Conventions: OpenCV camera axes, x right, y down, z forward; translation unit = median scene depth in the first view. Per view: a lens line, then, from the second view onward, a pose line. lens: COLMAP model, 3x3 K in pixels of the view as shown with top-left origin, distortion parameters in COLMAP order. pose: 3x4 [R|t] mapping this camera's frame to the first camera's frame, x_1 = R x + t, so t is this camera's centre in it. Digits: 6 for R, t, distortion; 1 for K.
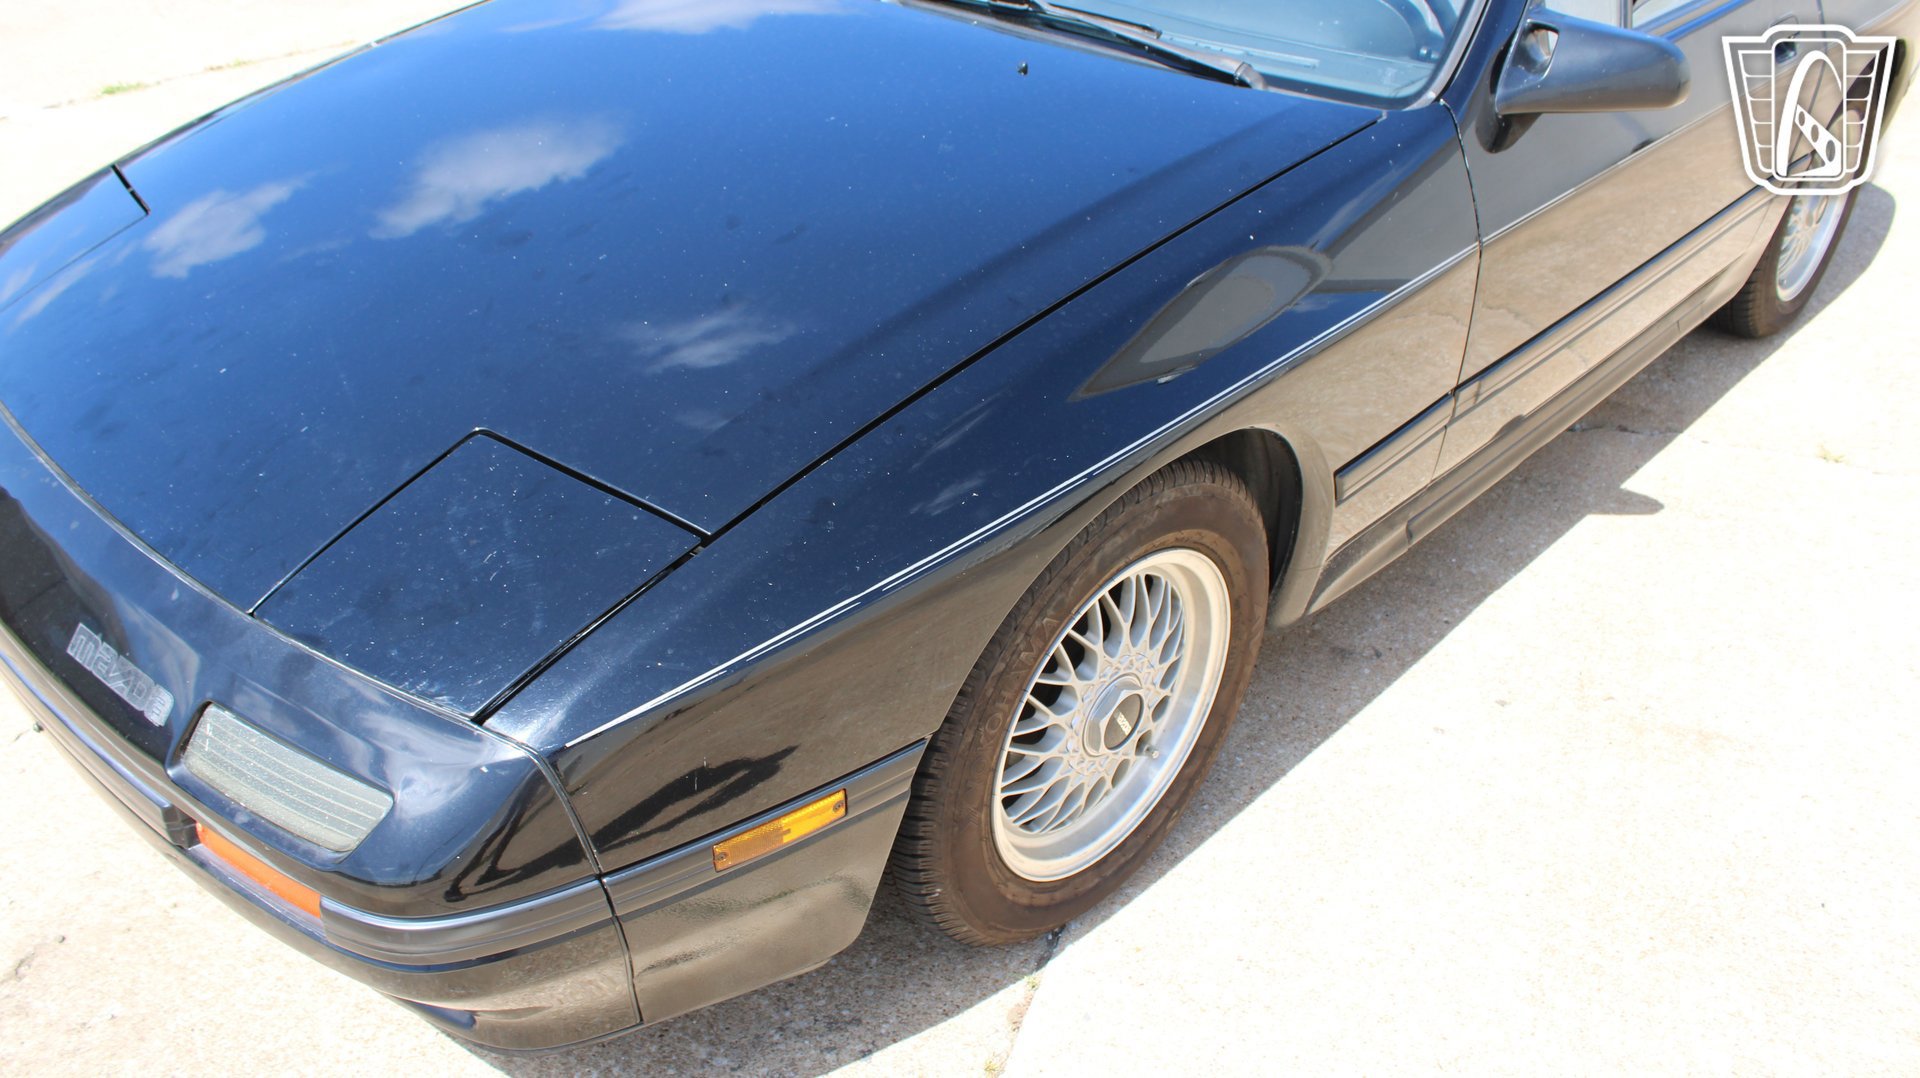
lens RADIAL K [[1585.5, 0, 949.5], [0, 1585.5, 522.9], [0, 0, 1]] dist [-0.157286, 0.130630]
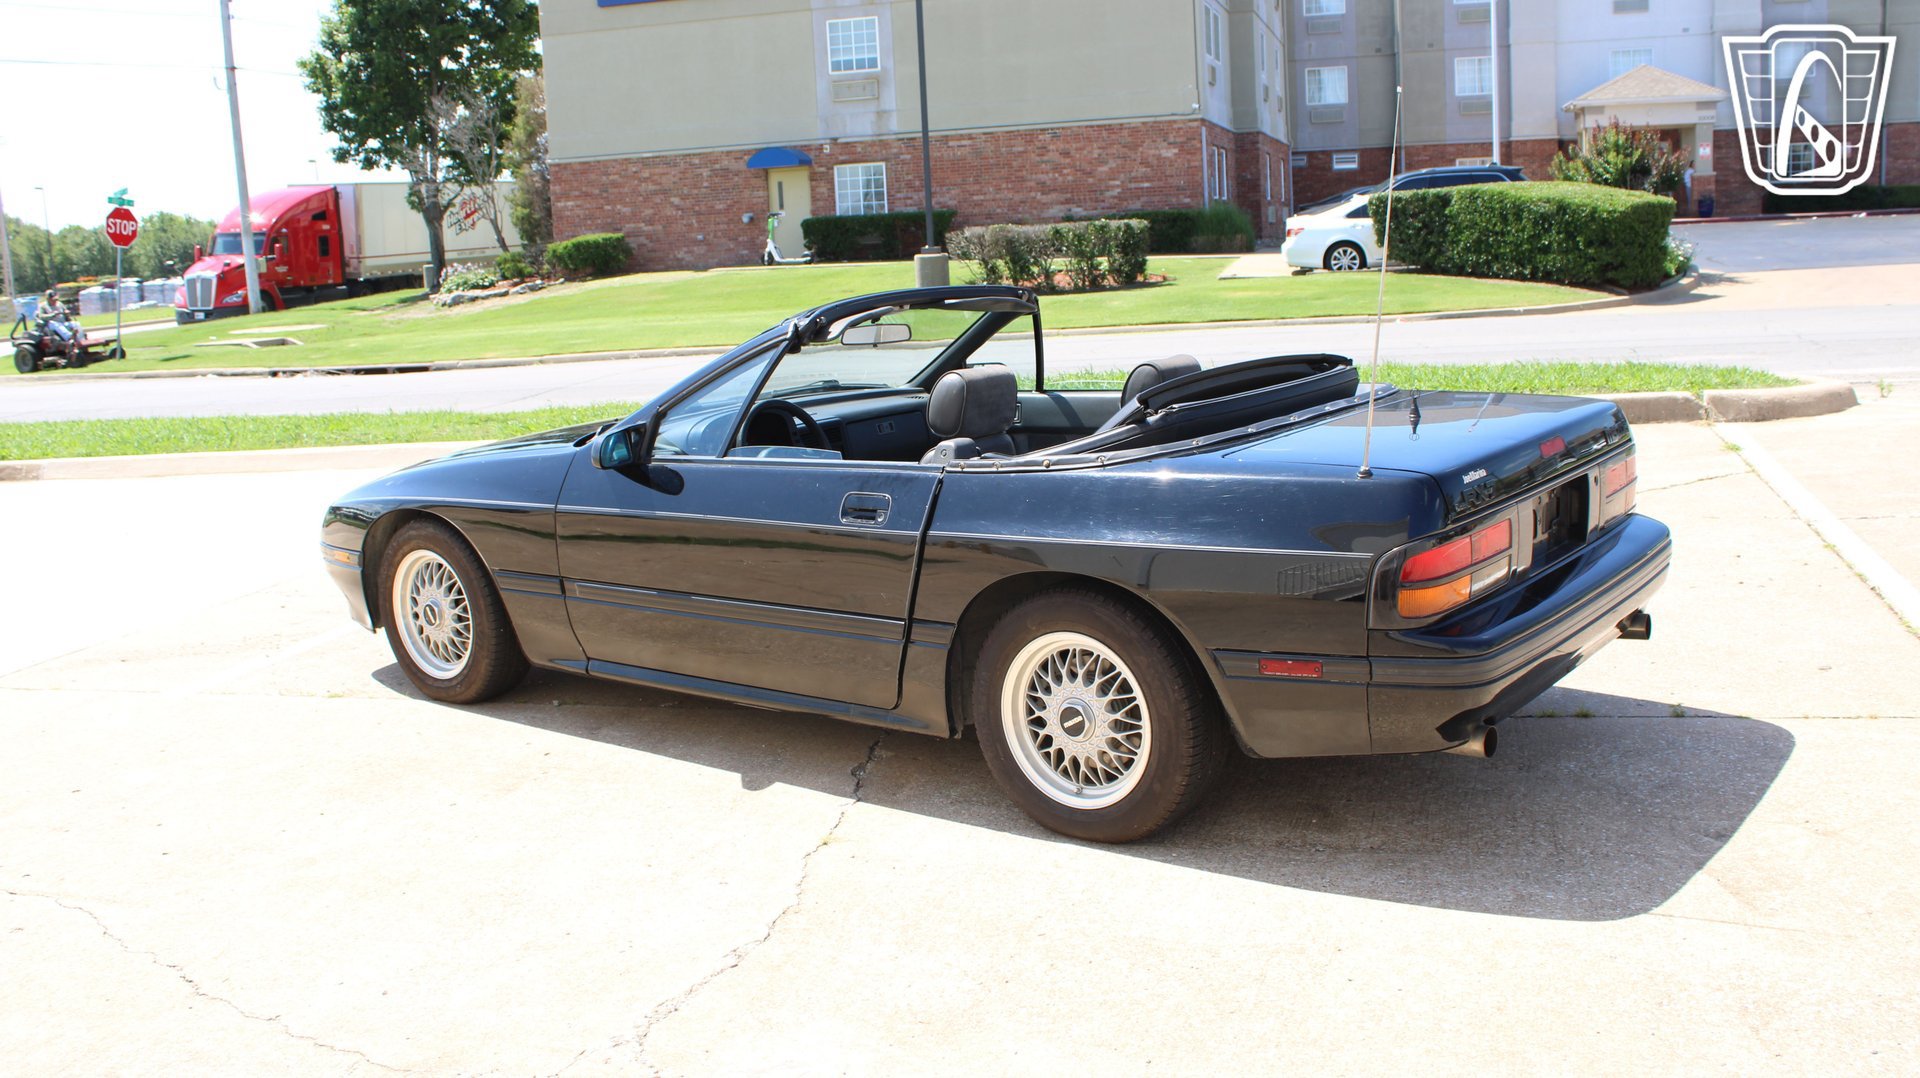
lens RADIAL K [[1776.0, 0, 949.3], [0, 1776.0, 532.6], [0, 0, 1]] dist [-0.096833, 0.000000]
pose [[0.102030, 0.160672, -0.981720, 3.180669], [-0.478635, 0.873060, 0.093144, -0.717367], [0.872066, 0.460382, 0.165981, 1.191029]]
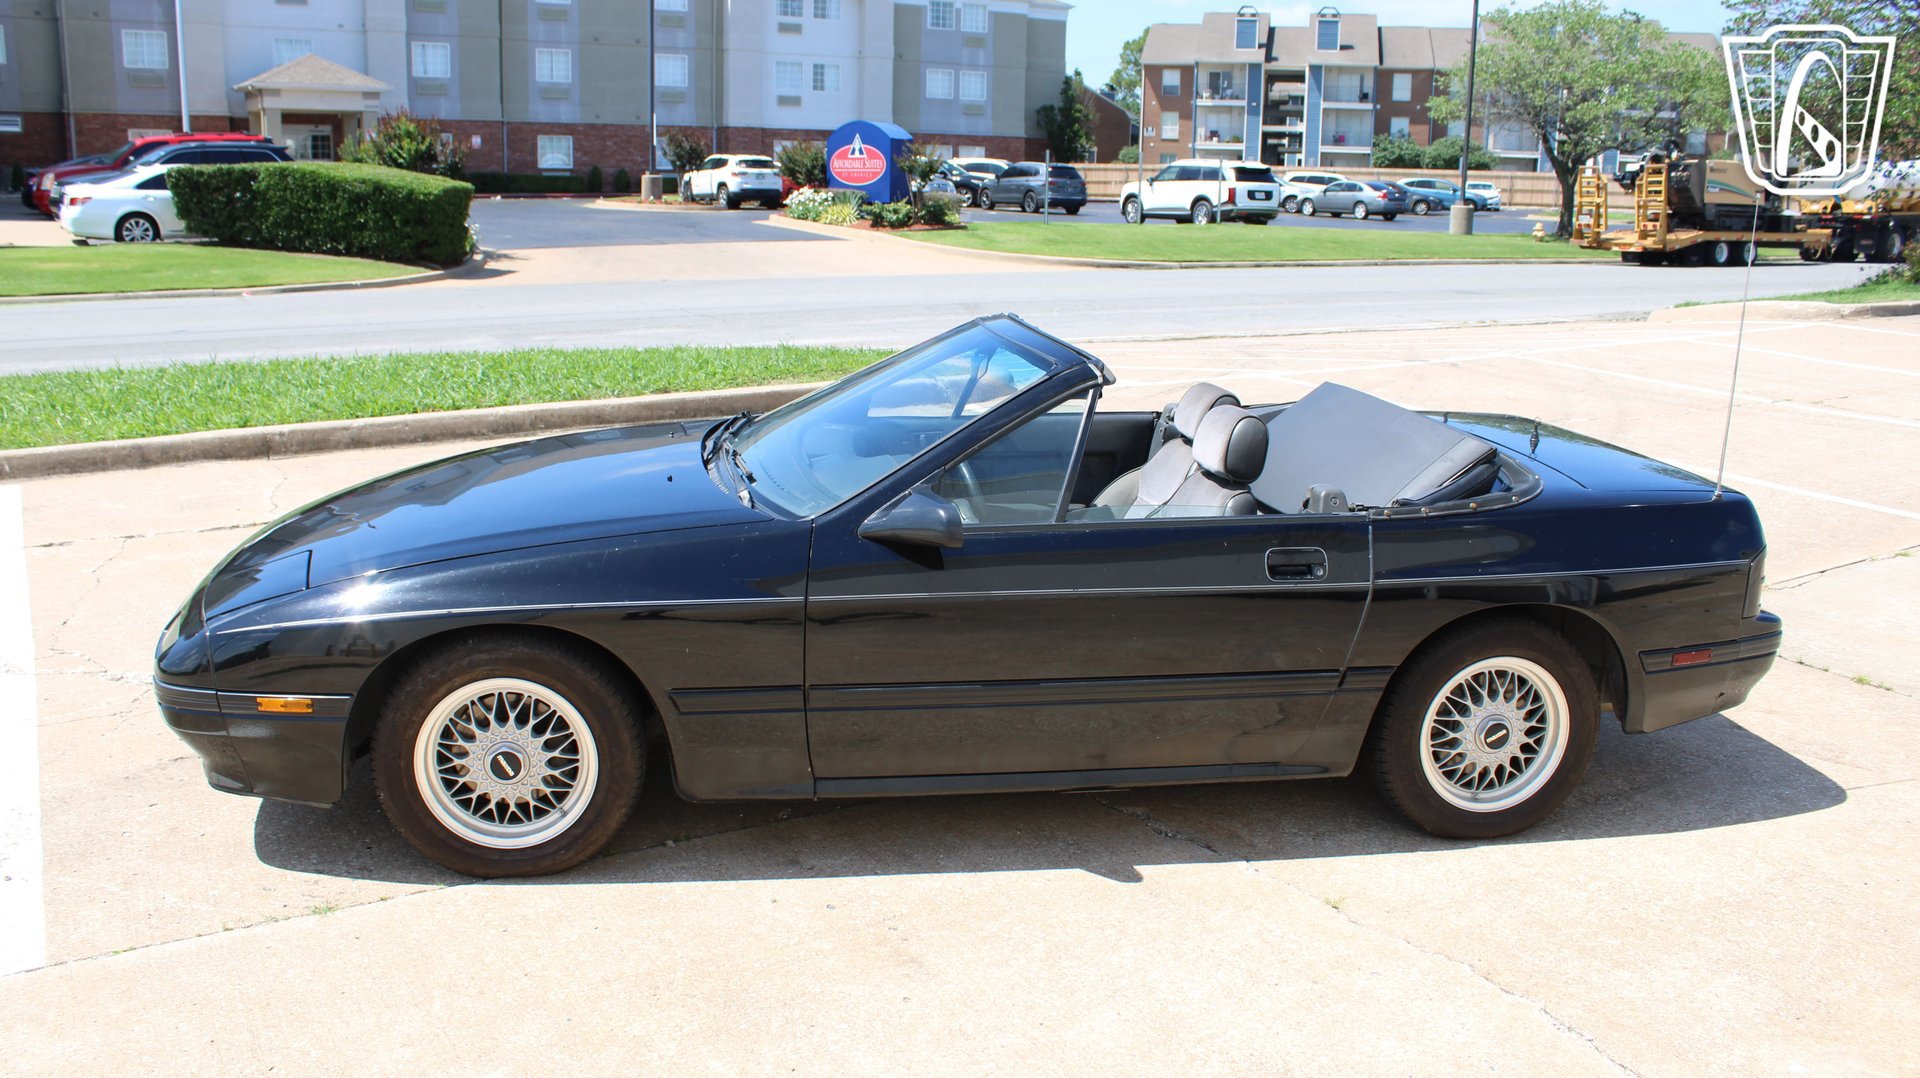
lens RADIAL K [[1585.5, 0, 934.8], [0, 1585.5, 536.3], [0, 0, 1]] dist [-0.157286, 0.130630]
pose [[0.796103, 0.150281, -0.586204, 1.640152], [-0.335638, 0.915683, -0.221071, 0.113177], [0.503554, 0.372748, 0.779418, -0.382667]]
